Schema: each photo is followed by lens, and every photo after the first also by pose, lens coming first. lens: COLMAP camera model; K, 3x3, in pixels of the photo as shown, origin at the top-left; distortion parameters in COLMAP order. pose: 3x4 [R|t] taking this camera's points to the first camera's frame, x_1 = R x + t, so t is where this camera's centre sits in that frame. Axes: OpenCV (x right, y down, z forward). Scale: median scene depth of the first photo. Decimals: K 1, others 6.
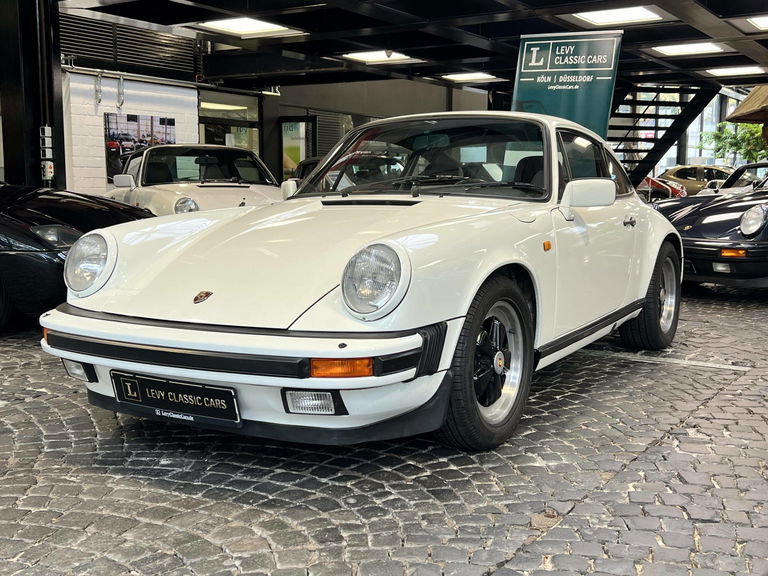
lens RADIAL K [[896.2, 0, 388.6], [0, 896.2, 307.4], [0, 0, 1]] dist [0.031657, 0.000000]
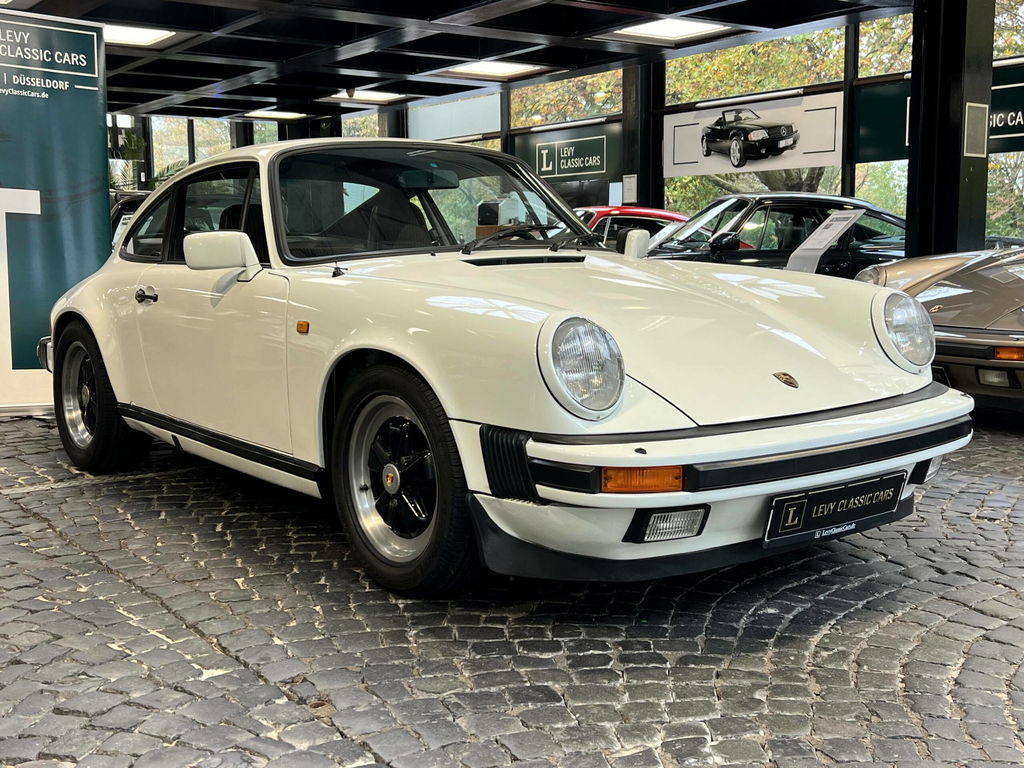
lens RADIAL K [[1194.9, 0, 527.2], [0, 1194.9, 397.7], [0, 0, 1]] dist [0.031657, 0.000000]
pose [[0.344897, -0.122793, 0.930574, -1.020906], [0.131224, 0.987978, 0.081732, -0.089567], [-0.929422, 0.093925, 0.356864, 0.692920]]
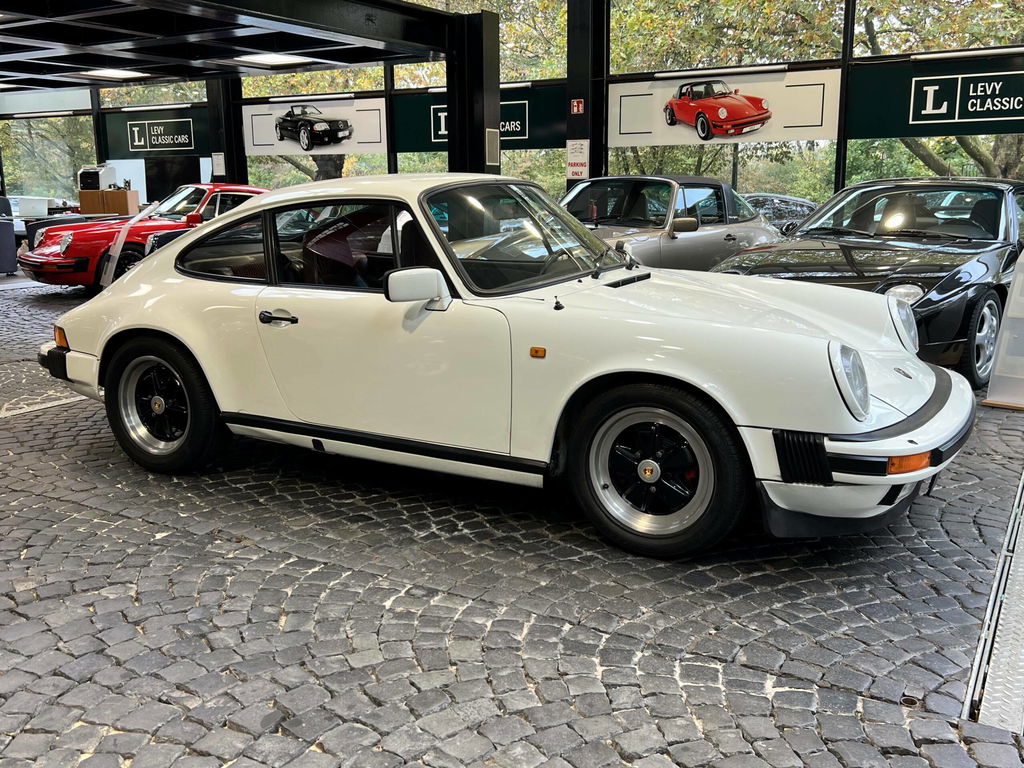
lens RADIAL K [[989.8, 0, 530.7], [0, 989.8, 393.5], [0, 0, 1]] dist [0.028317, 0.000000]
pose [[-0.083829, -0.208044, 0.974521, -1.423794], [0.137520, 0.966190, 0.218095, -0.200246], [-0.986945, 0.152299, -0.052384, 0.802517]]
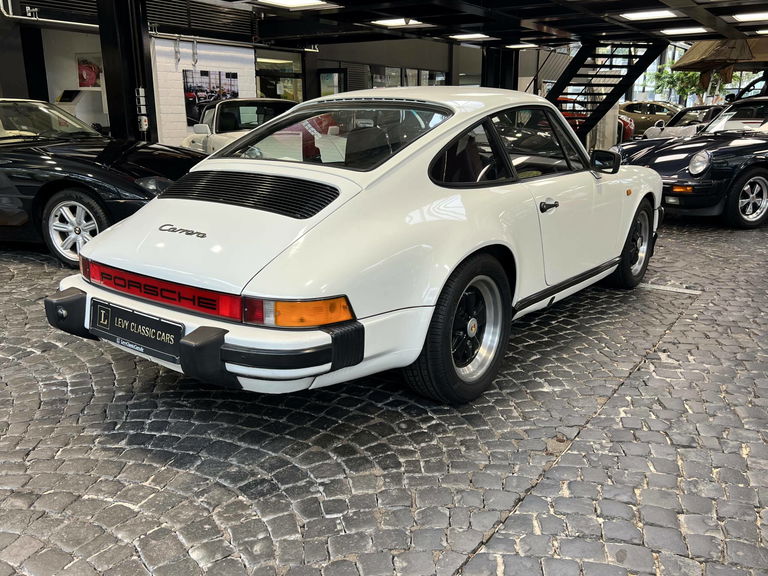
lens RADIAL K [[670.4, 0, 386.7], [0, 670.4, 293.5], [0, 0, 1]] dist [0.035717, -0.025631]
pose [[0.999848, -0.001759, -0.017323, -0.035888], [0.003925, 0.992051, 0.125774, -0.068322], [0.016964, -0.125823, 0.991908, 0.055968]]
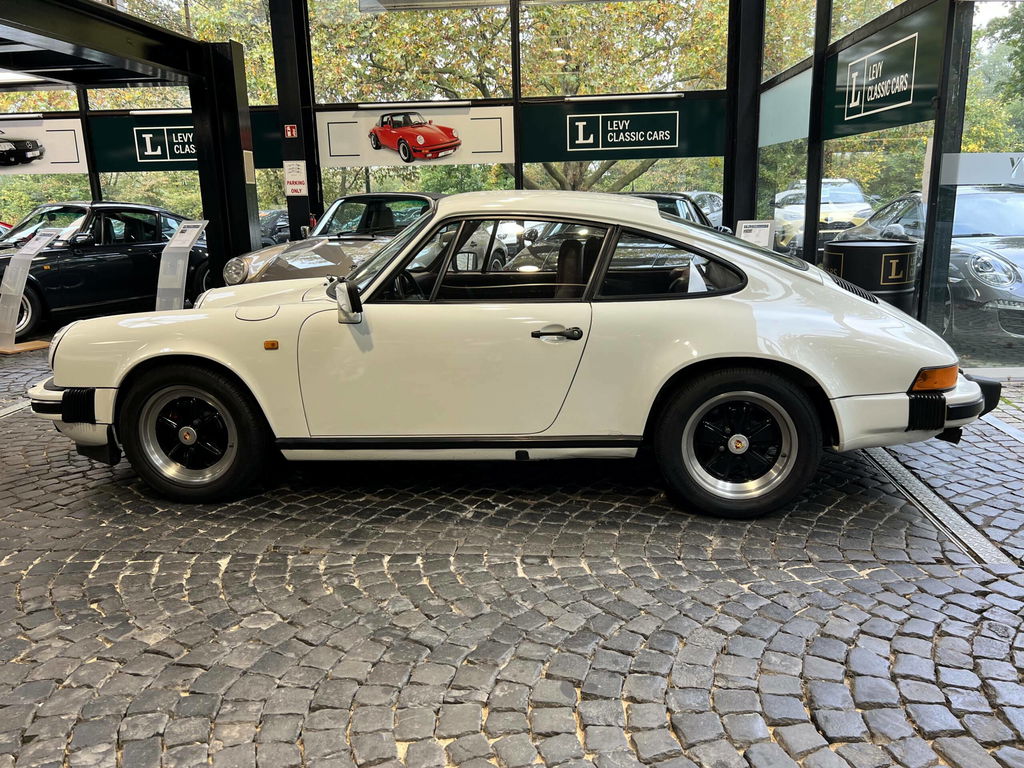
lens RADIAL K [[822.2, 0, 529.9], [0, 822.2, 392.9], [0, 0, 1]] dist [0.040808, -0.039064]
pose [[-0.508585, -0.194075, 0.838854, -1.262254], [0.134553, 0.944381, 0.300067, -0.263520], [-0.850434, 0.265480, -0.454184, 1.215357]]
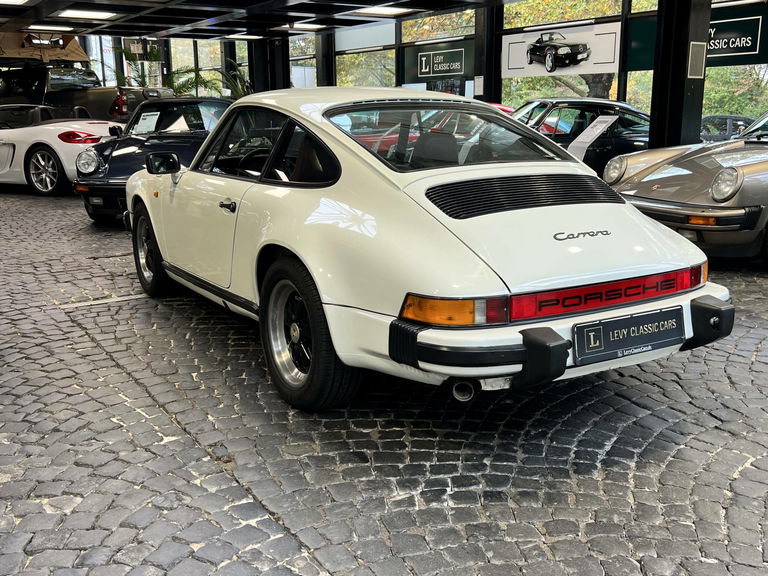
lens RADIAL K [[781.8, 0, 391.2], [0, 781.8, 292.1], [0, 0, 1]] dist [0.025845, 0.000000]
pose [[0.384774, -0.216071, 0.897364, -1.036698], [0.128911, 0.975265, 0.179554, -0.154116], [-0.913964, 0.046593, 0.403110, 0.602164]]
